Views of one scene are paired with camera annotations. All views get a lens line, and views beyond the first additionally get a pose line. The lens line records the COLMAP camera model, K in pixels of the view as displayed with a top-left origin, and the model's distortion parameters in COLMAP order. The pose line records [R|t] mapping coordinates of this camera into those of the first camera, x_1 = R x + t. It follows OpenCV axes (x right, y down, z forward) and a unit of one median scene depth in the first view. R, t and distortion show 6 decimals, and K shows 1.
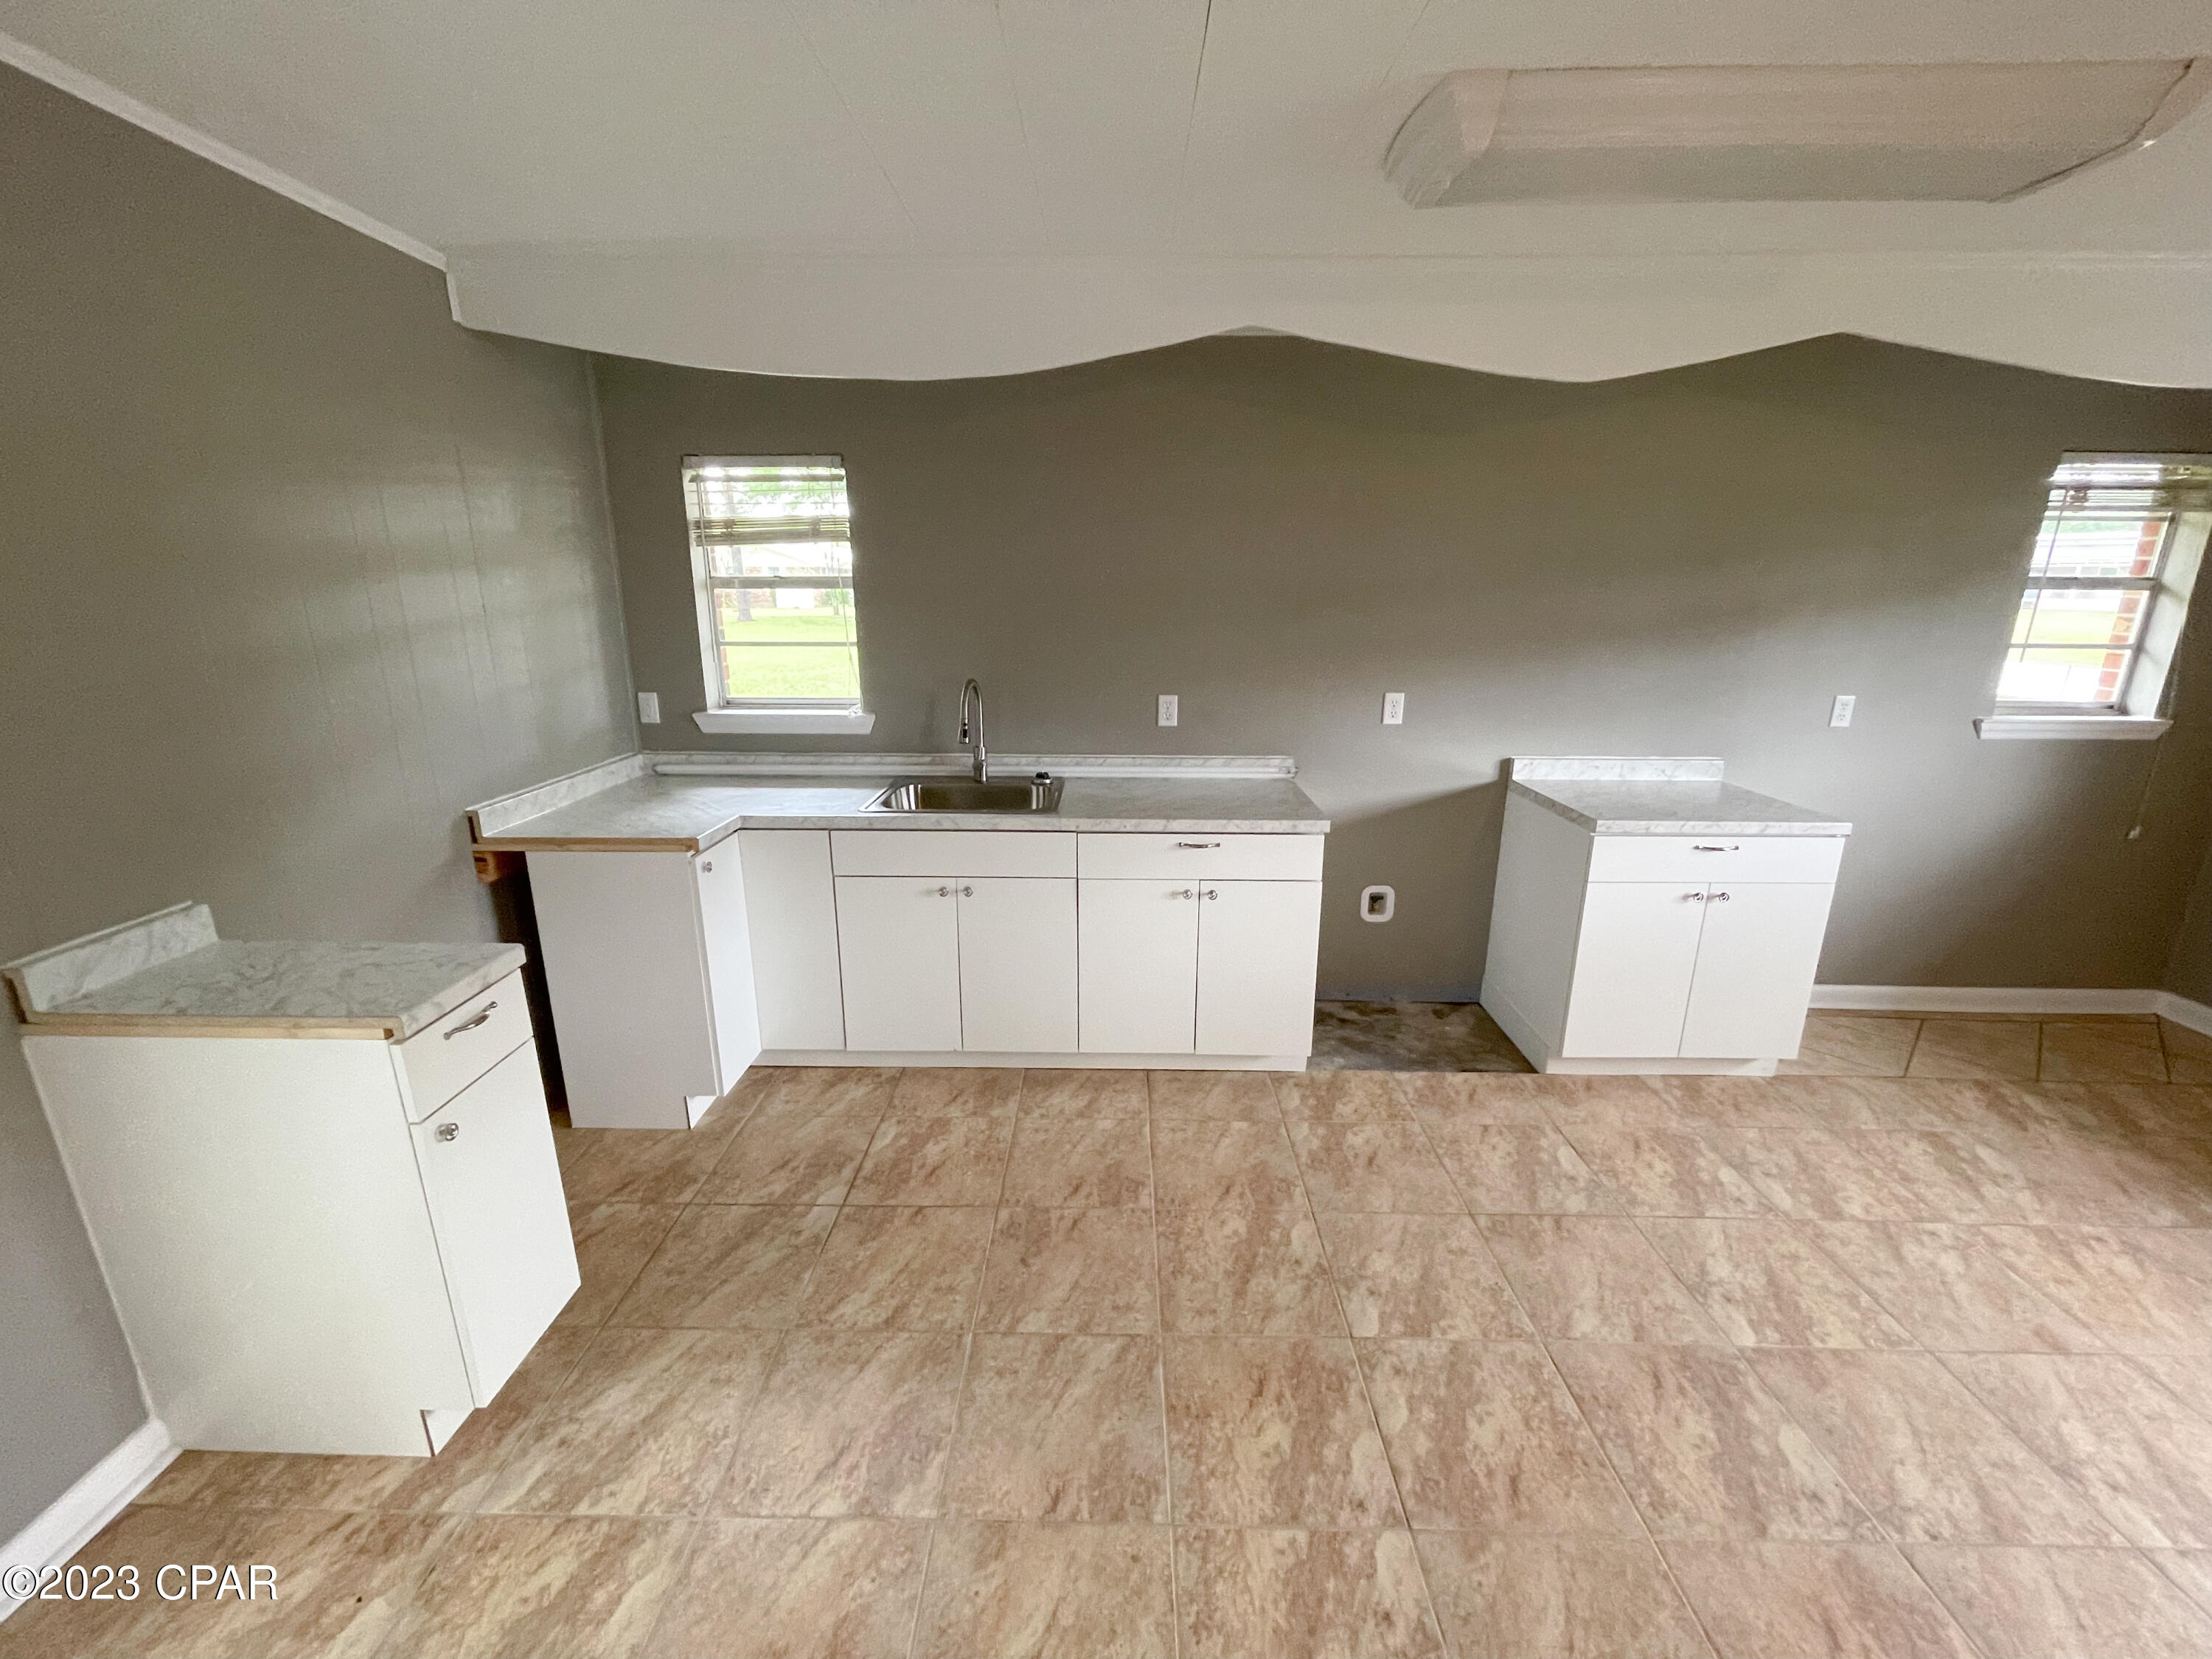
lens RADIAL K [[895.3, 0, 1092.4], [0, 895.3, 829.4], [0, 0, 1]] dist [-0.000098, -0.000841]
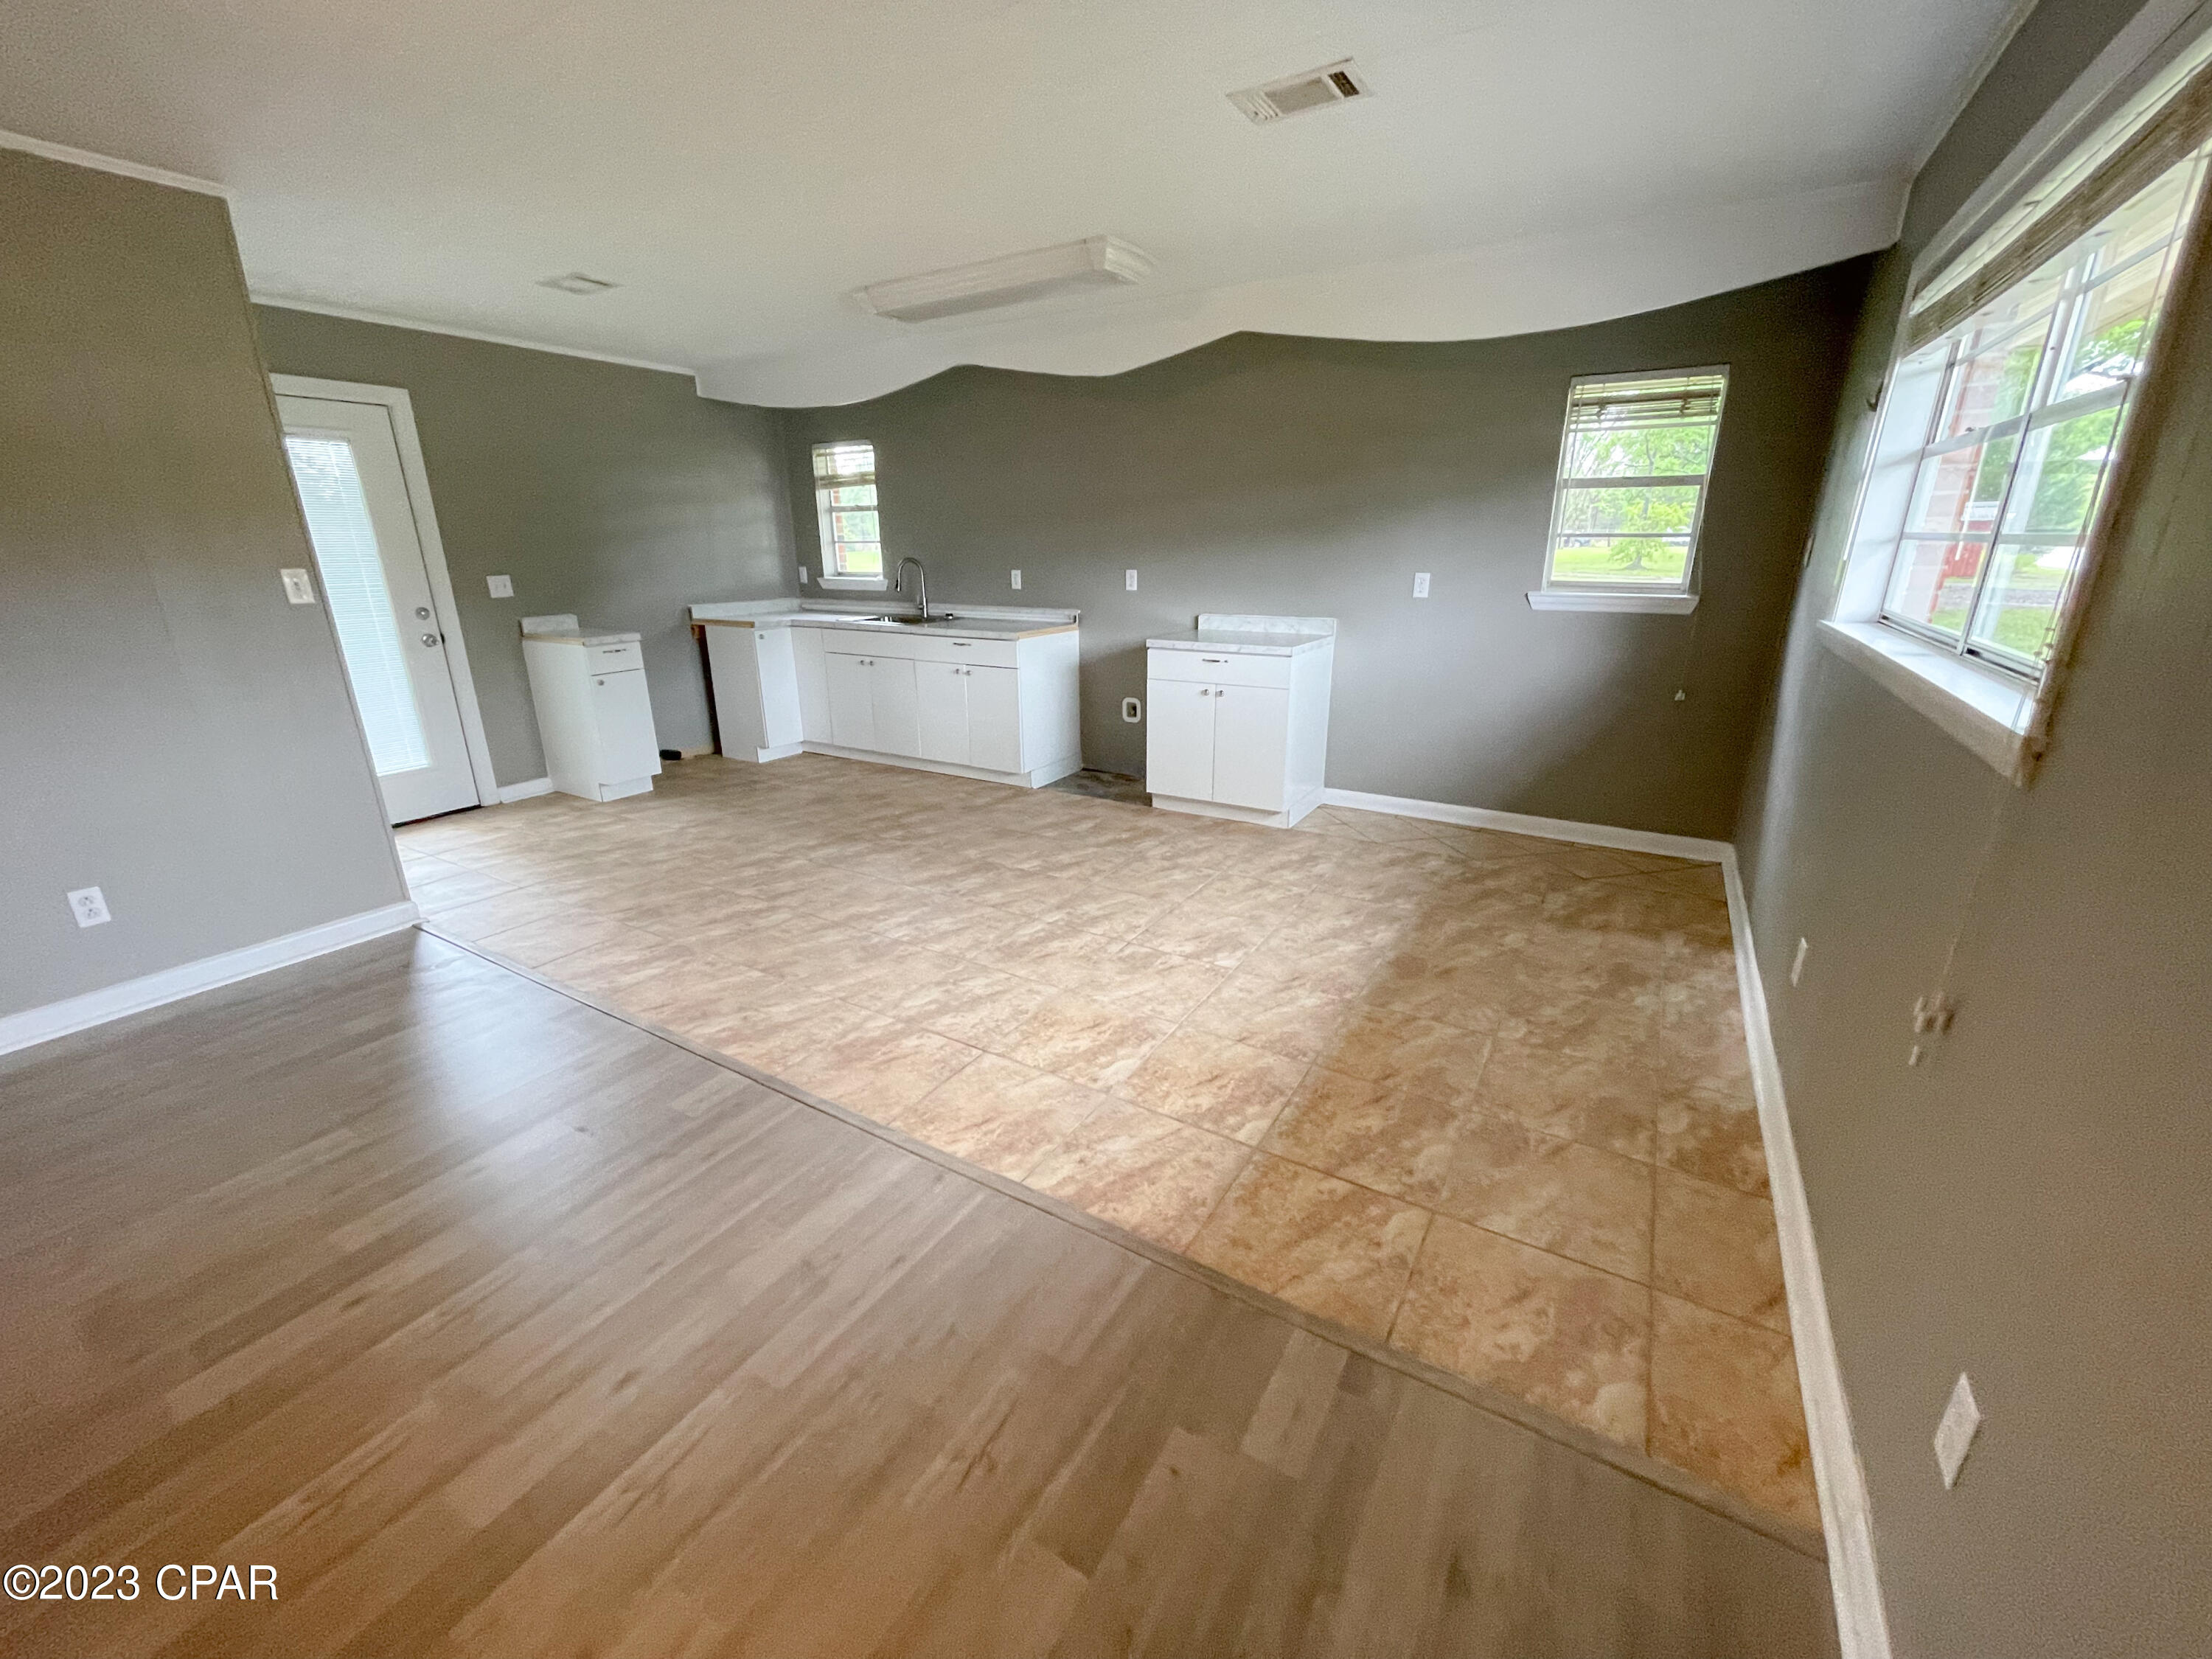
lens RADIAL K [[895.3, 0, 1092.4], [0, 895.3, 829.4], [0, 0, 1]] dist [-0.000098, -0.000841]
pose [[0.864380, 0.148278, -0.480480, 1.348142], [-0.124211, 0.988885, 0.081719, 0.220759], [0.487257, -0.010956, 0.873190, -0.513623]]
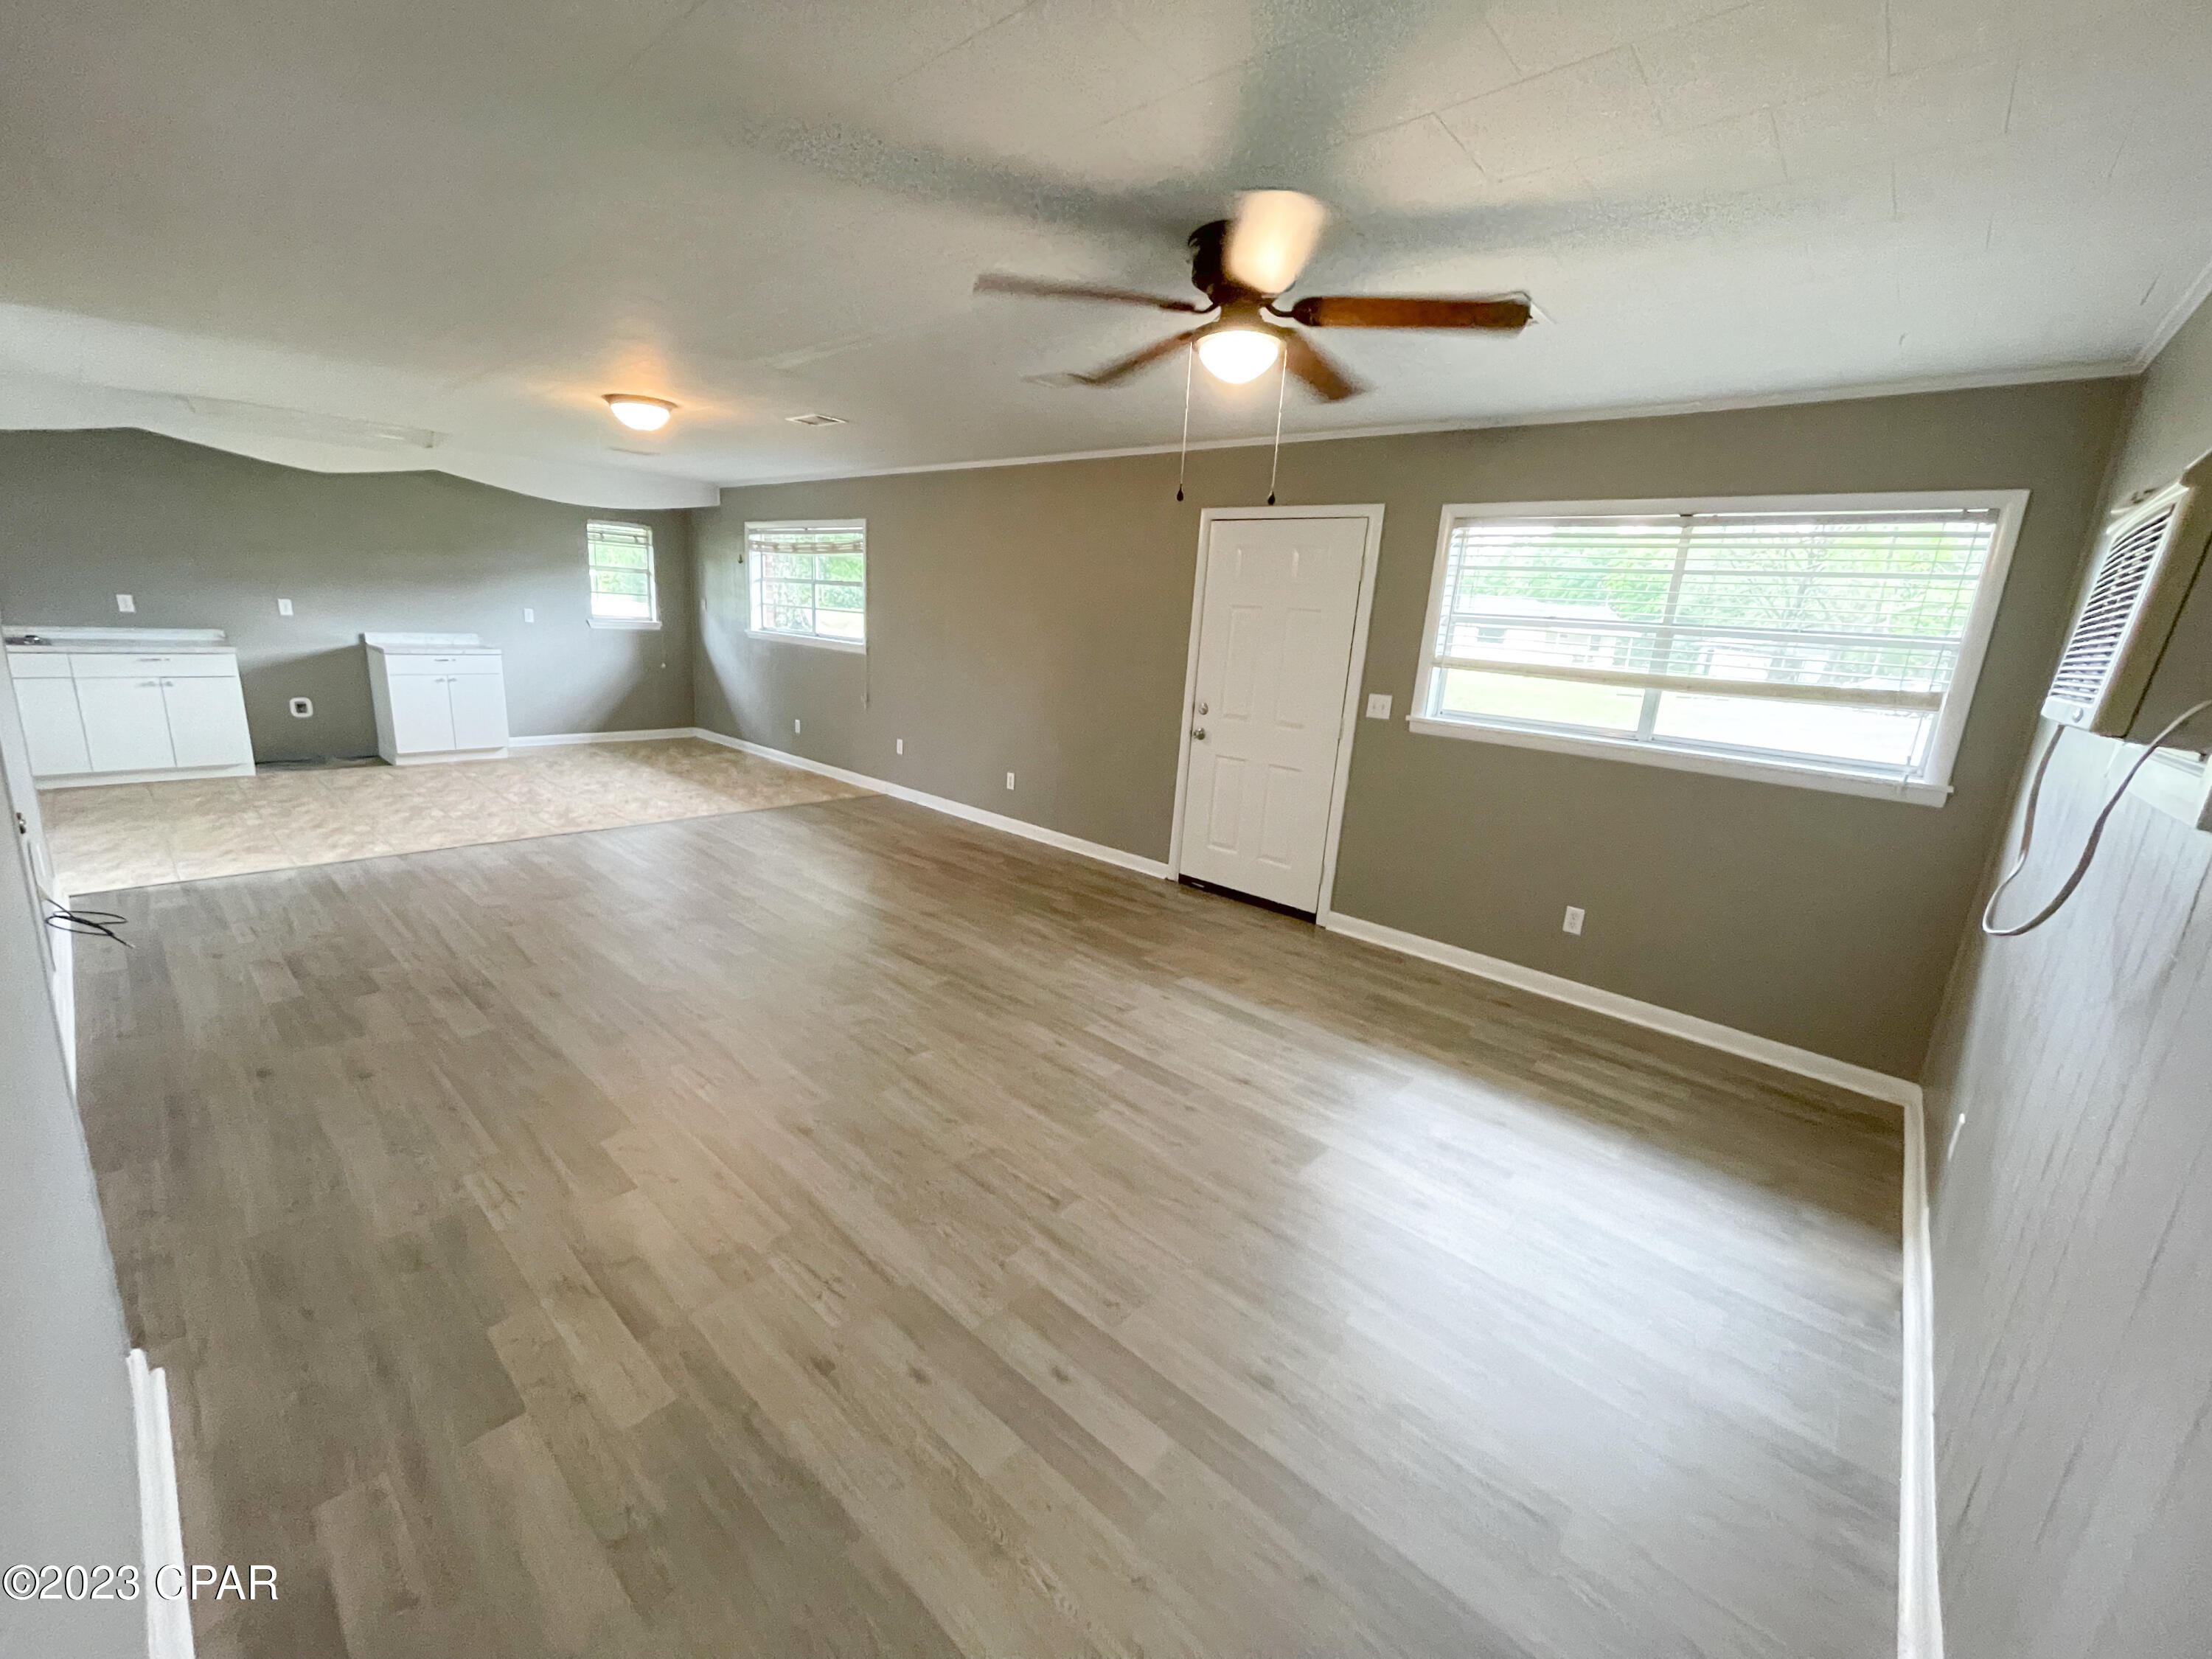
lens RADIAL K [[893.7, 0, 1106.0], [0, 893.7, 829.5], [0, 0, 1]] dist [-0.000213, -0.000051]
pose [[0.646894, -0.142535, 0.749141, -0.067369], [0.139952, 0.987882, 0.067109, 0.609155], [-0.749628, 0.061431, 0.659003, -2.132194]]
